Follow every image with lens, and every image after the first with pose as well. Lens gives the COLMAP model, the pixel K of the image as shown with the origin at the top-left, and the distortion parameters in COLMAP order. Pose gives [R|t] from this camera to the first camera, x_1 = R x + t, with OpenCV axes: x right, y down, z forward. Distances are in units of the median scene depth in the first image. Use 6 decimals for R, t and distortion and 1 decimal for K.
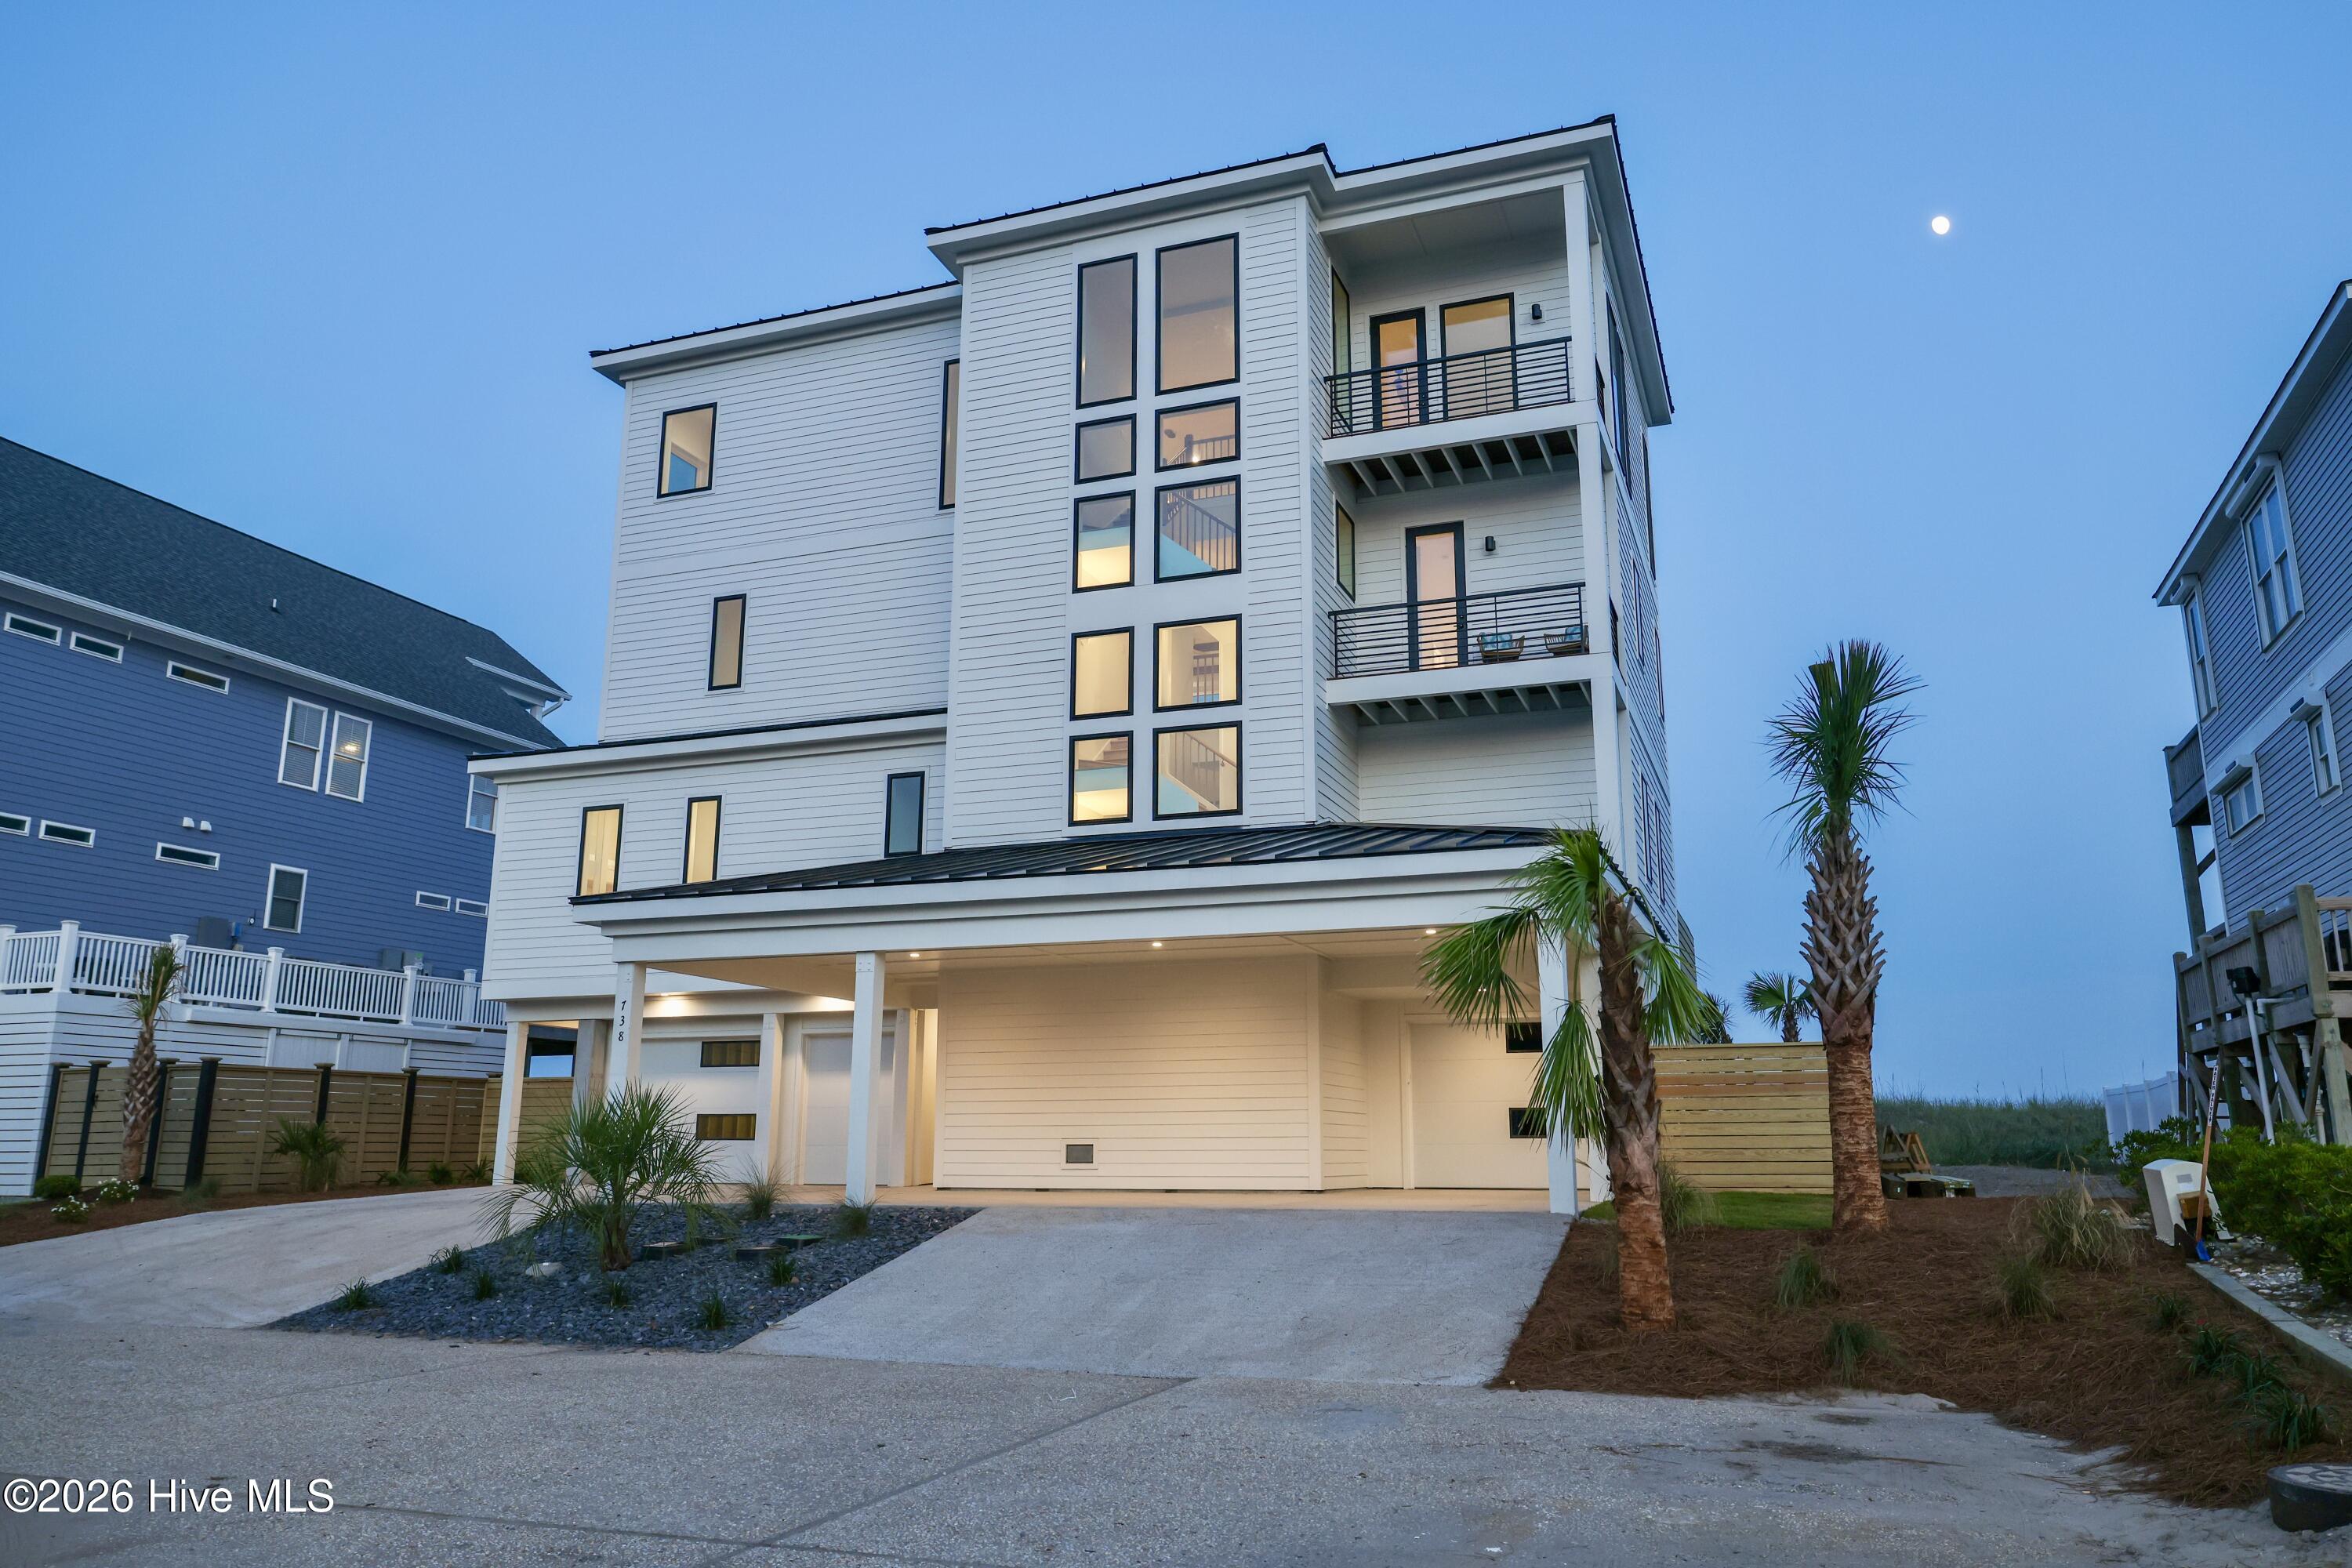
lens RADIAL K [[1634.9, 0, 1176.0], [0, 1634.9, 784.0], [0, 0, 1]] dist [0.007372, 0.001781]
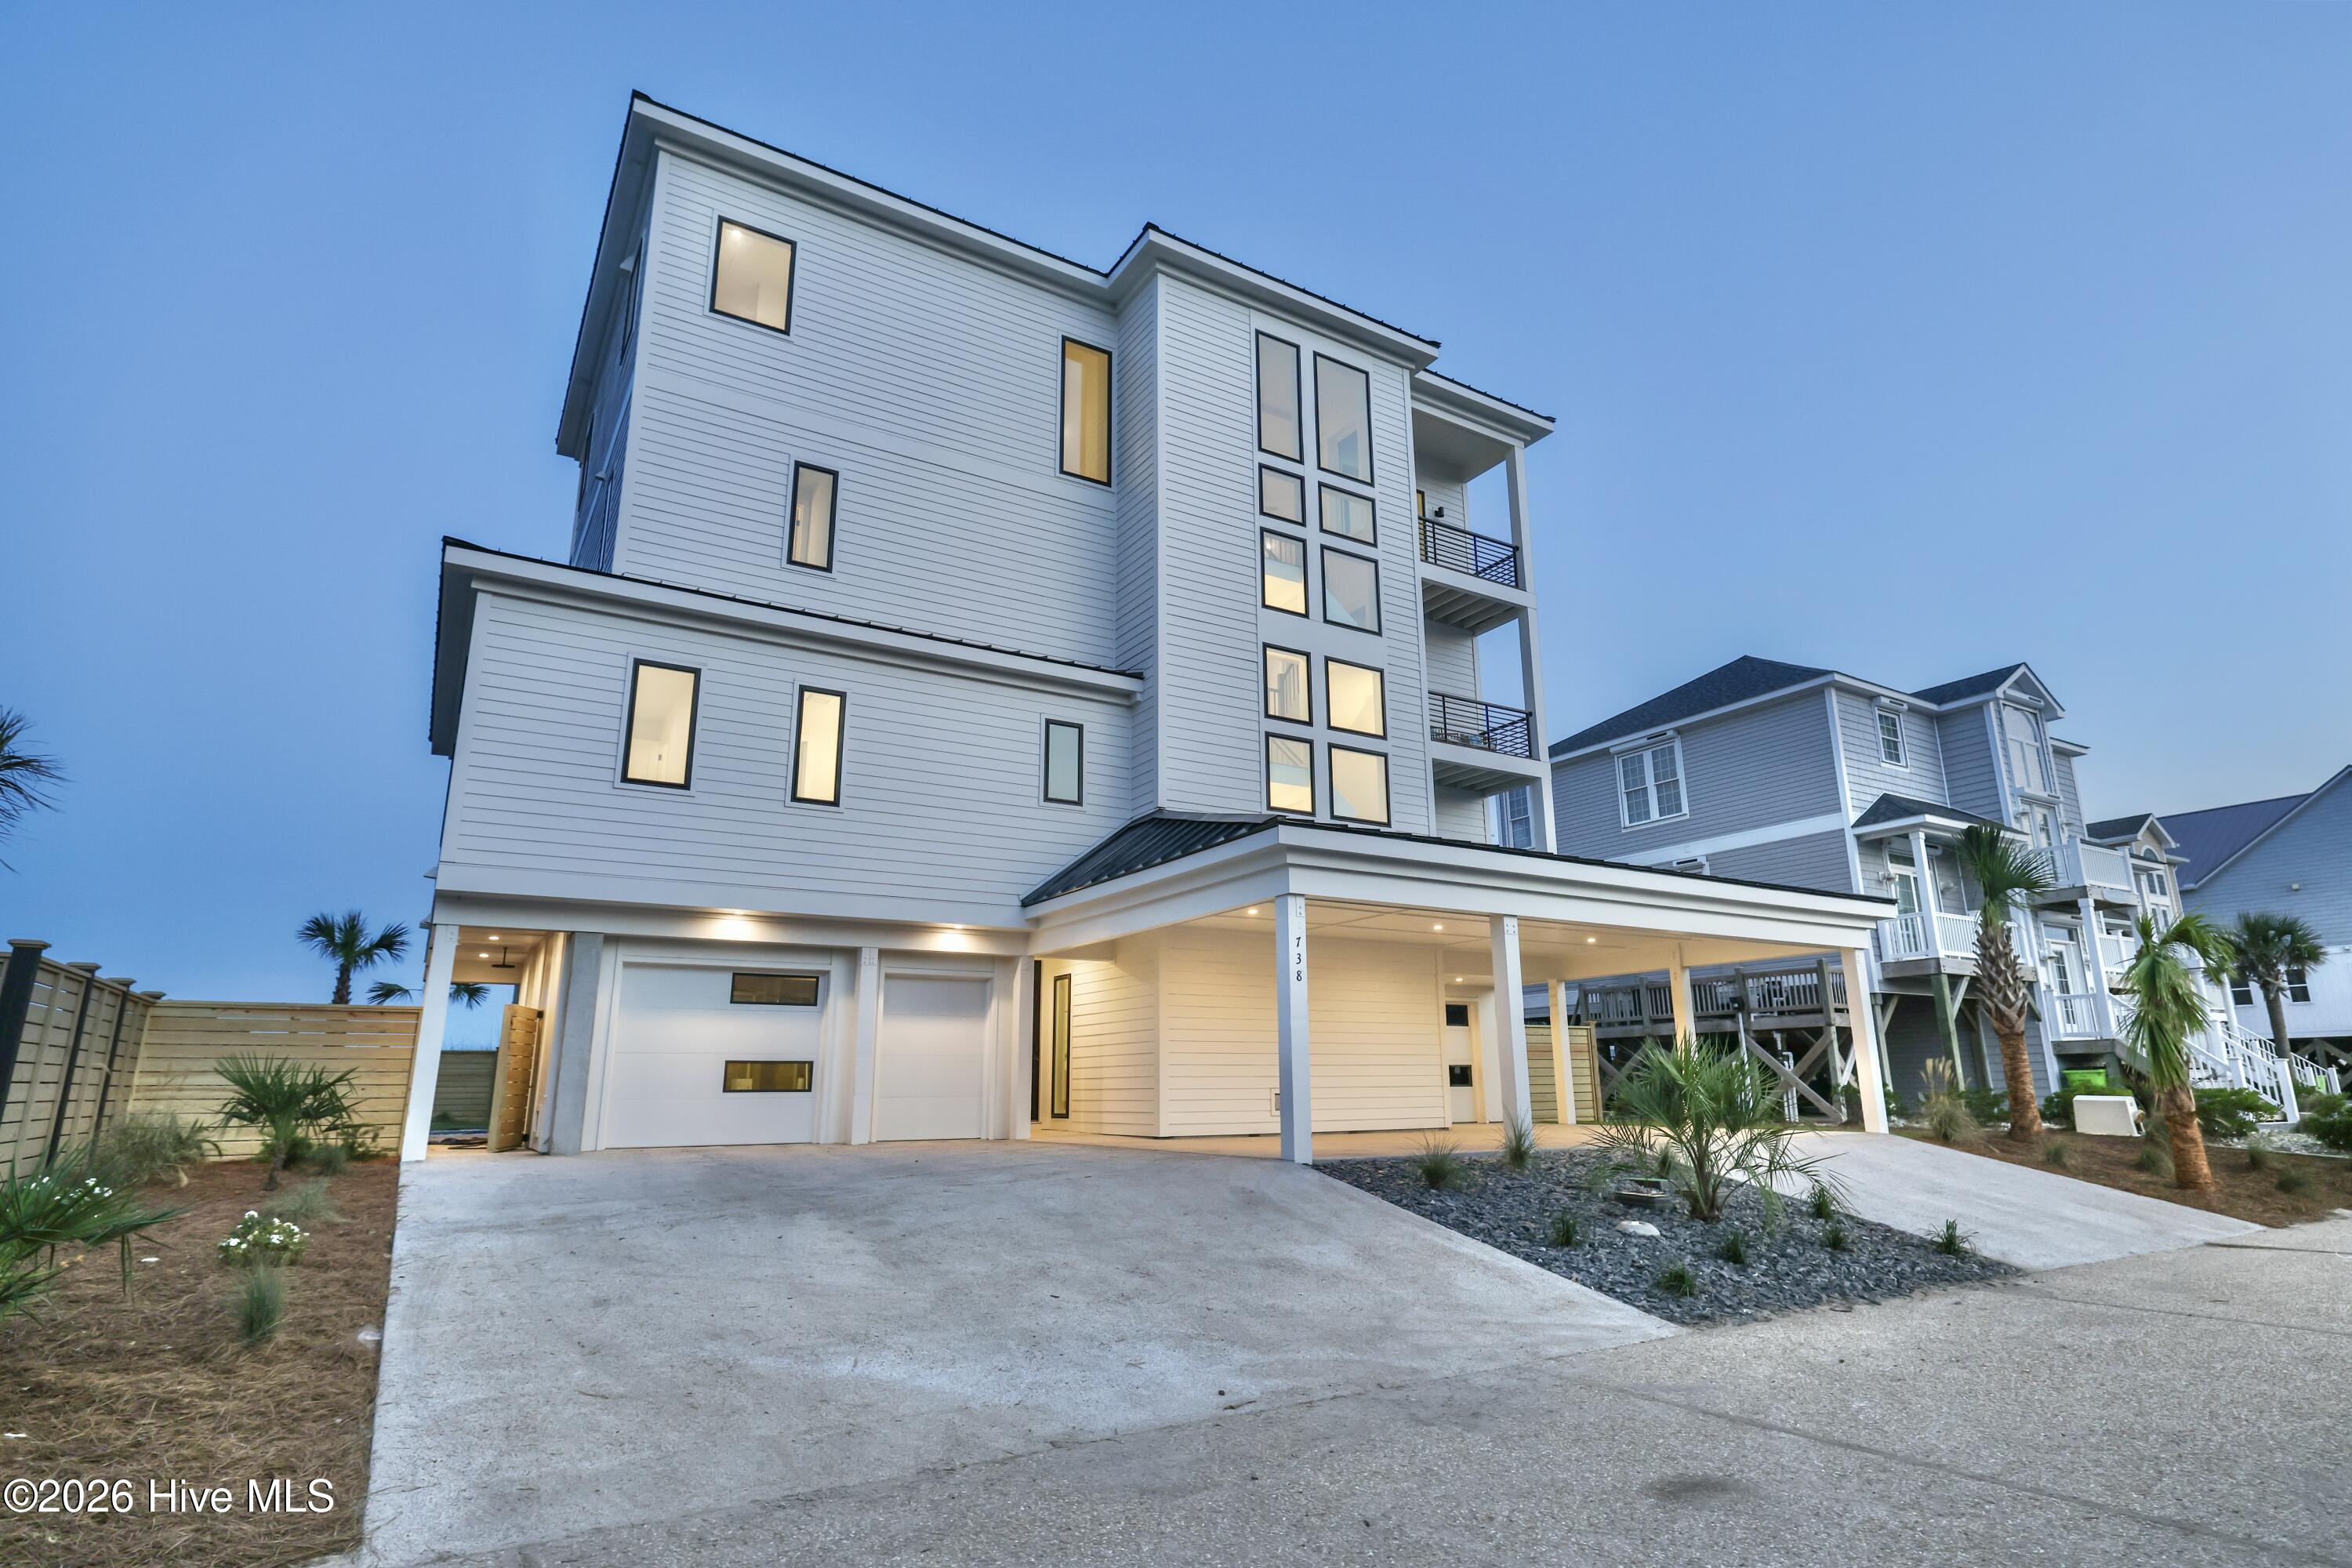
lens RADIAL K [[1220.3, 0, 1176.0], [0, 1220.3, 784.0], [0, 0, 1]] dist [-0.001580, -0.000286]
pose [[0.609651, 0.188471, 0.769937, -0.736921], [-0.164508, 0.980257, -0.109695, 0.107996], [-0.775411, -0.059785, 0.628620, 0.507840]]
